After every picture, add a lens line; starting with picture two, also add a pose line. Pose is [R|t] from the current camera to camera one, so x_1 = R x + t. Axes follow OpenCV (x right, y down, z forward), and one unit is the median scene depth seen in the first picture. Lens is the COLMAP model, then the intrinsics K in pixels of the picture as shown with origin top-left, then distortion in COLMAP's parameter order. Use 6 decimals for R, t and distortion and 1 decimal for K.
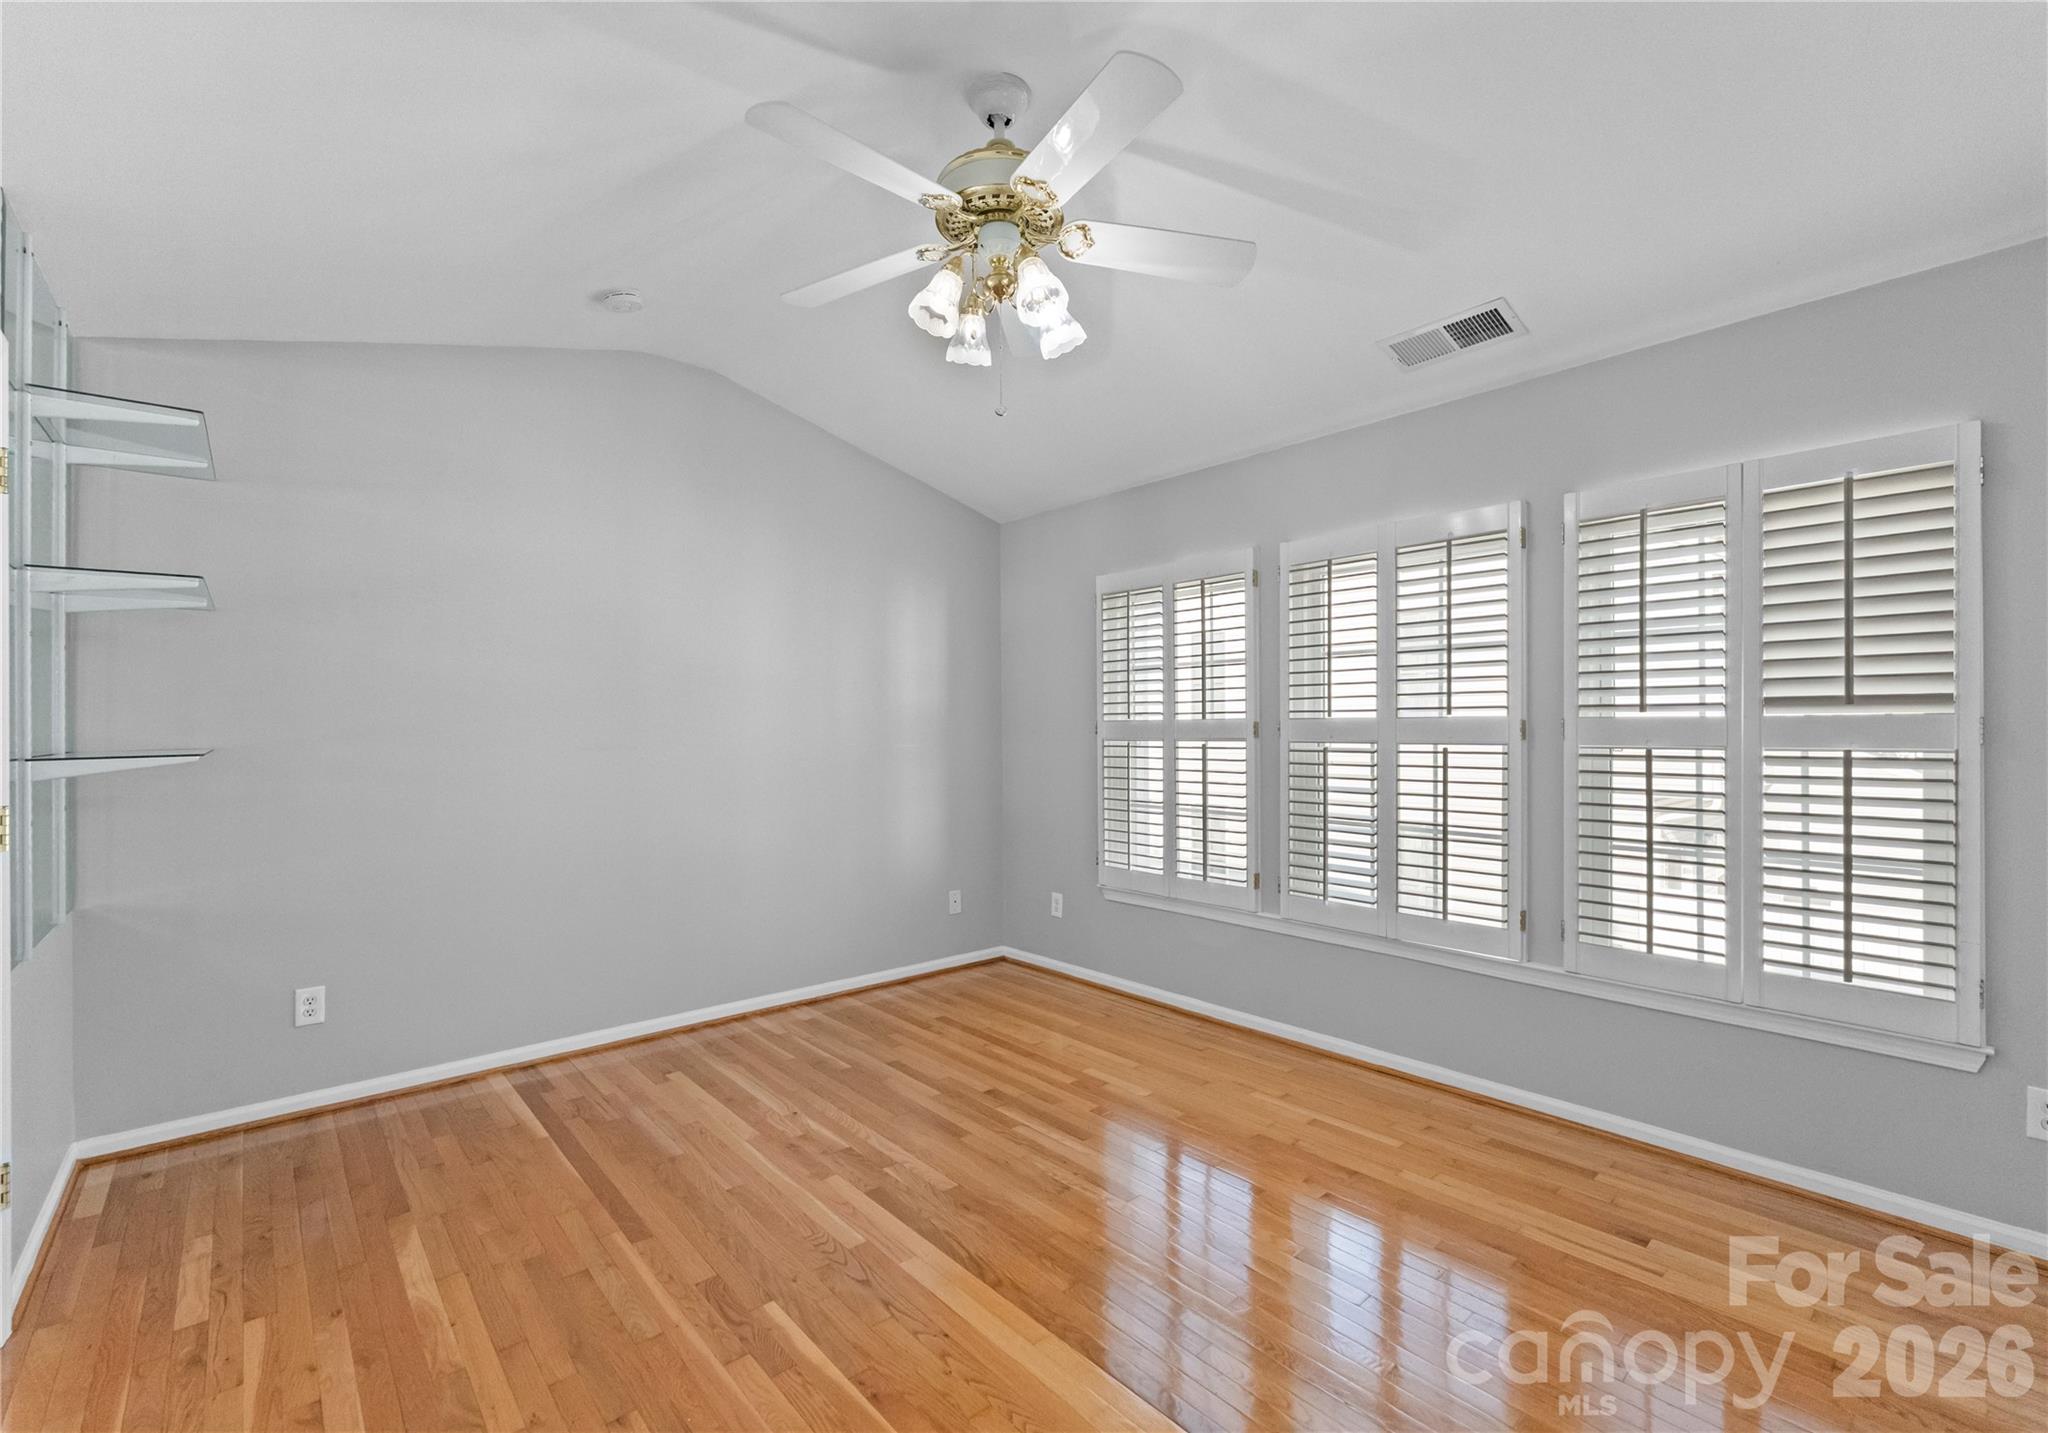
lens RADIAL K [[913.6, 0, 1016.4], [0, 913.6, 728.9], [0, 0, 1]] dist [-0.017067, 0.000195]
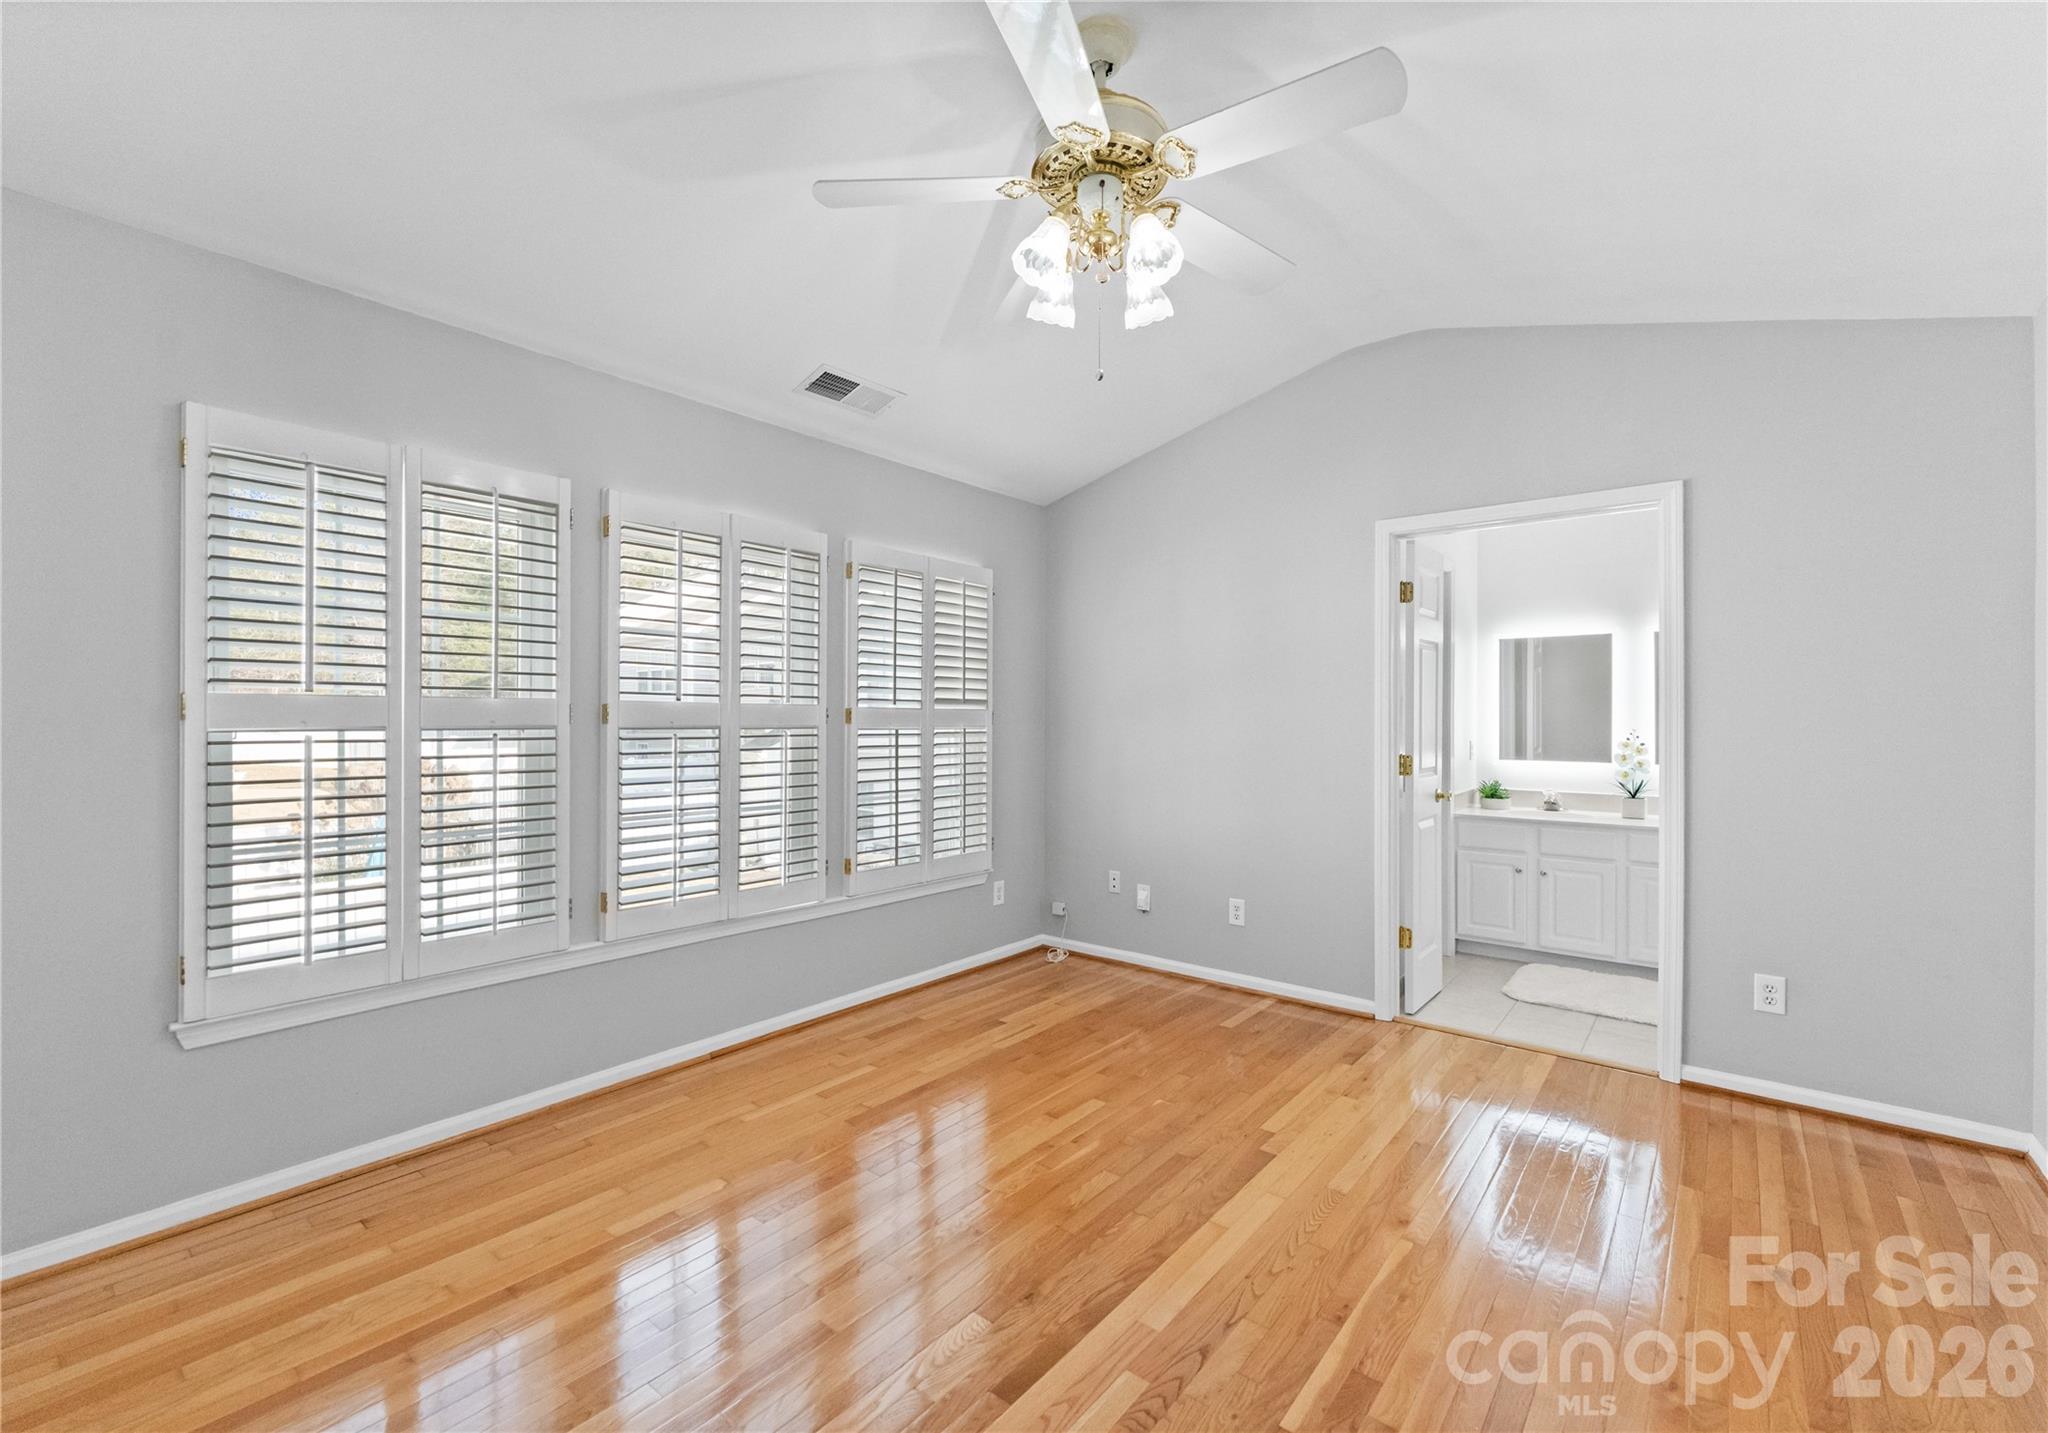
lens RADIAL K [[866.9, 0, 1035.3], [0, 866.9, 714.5], [0, 0, 1]] dist [-0.001403, -0.000531]
pose [[-0.190217, 0.002887, 0.981738, -0.748254], [-0.007288, 0.999964, -0.004353, 0.002207], [-0.981715, -0.007982, -0.190189, 1.036754]]
